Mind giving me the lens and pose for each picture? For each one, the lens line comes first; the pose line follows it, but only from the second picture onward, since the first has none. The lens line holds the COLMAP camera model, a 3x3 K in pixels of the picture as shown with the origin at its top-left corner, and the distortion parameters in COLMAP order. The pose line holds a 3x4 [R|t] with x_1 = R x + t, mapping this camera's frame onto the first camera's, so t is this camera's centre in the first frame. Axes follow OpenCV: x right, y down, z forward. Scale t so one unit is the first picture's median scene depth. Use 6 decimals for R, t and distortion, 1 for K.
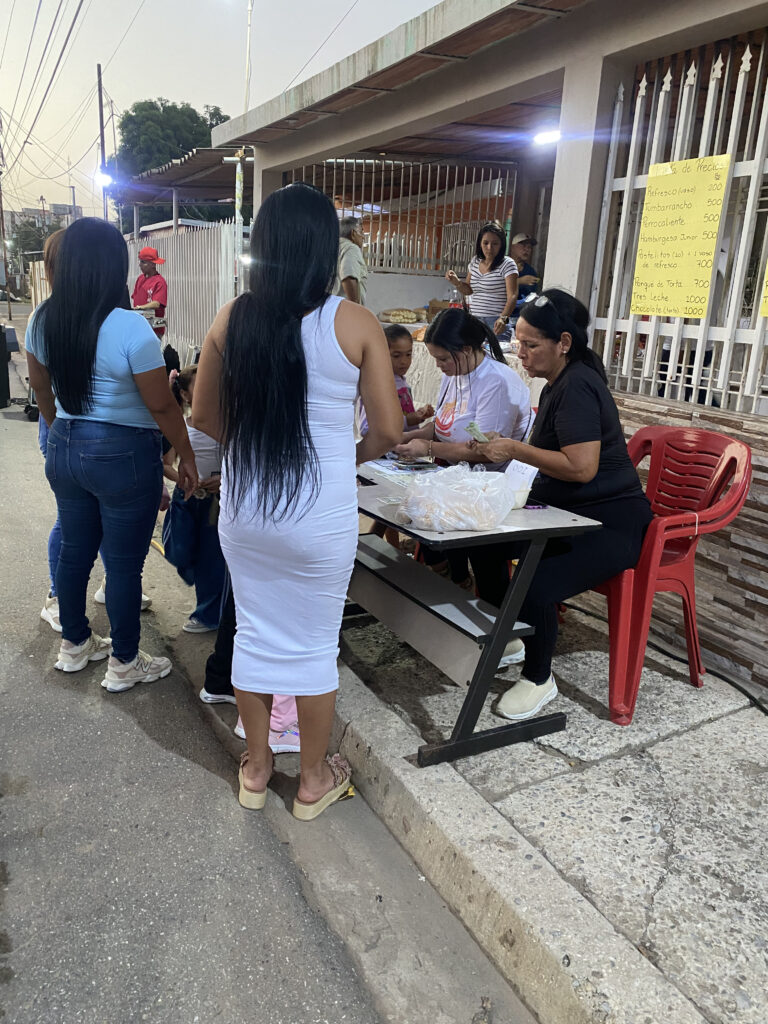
lens RADIAL K [[780.0, 0, 383.6], [0, 780.0, 501.1], [0, 0, 1]] dist [0.006101, -0.005144]
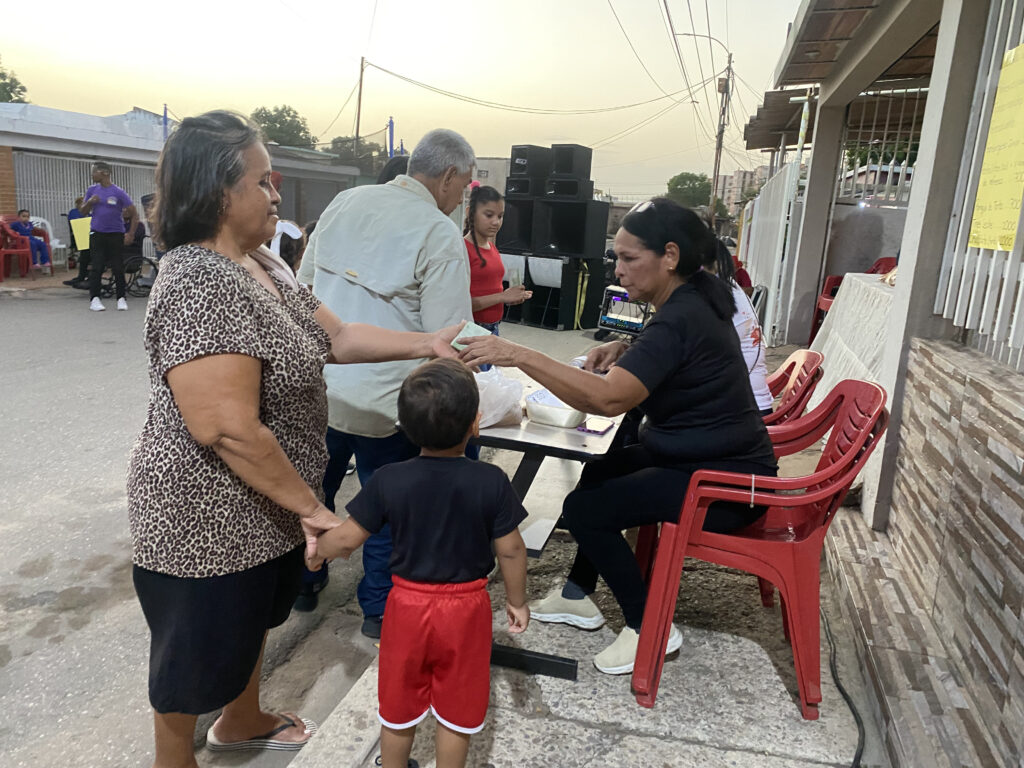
lens RADIAL K [[780.0, 0, 510.5], [0, 780.0, 387.0], [0, 0, 1]] dist [0.006101, -0.005144]
pose [[0.737226, 0.141612, -0.660639, 0.704785], [-0.194870, 0.980803, -0.007220, -0.014948], [0.646934, 0.134061, 0.750669, 0.232748]]
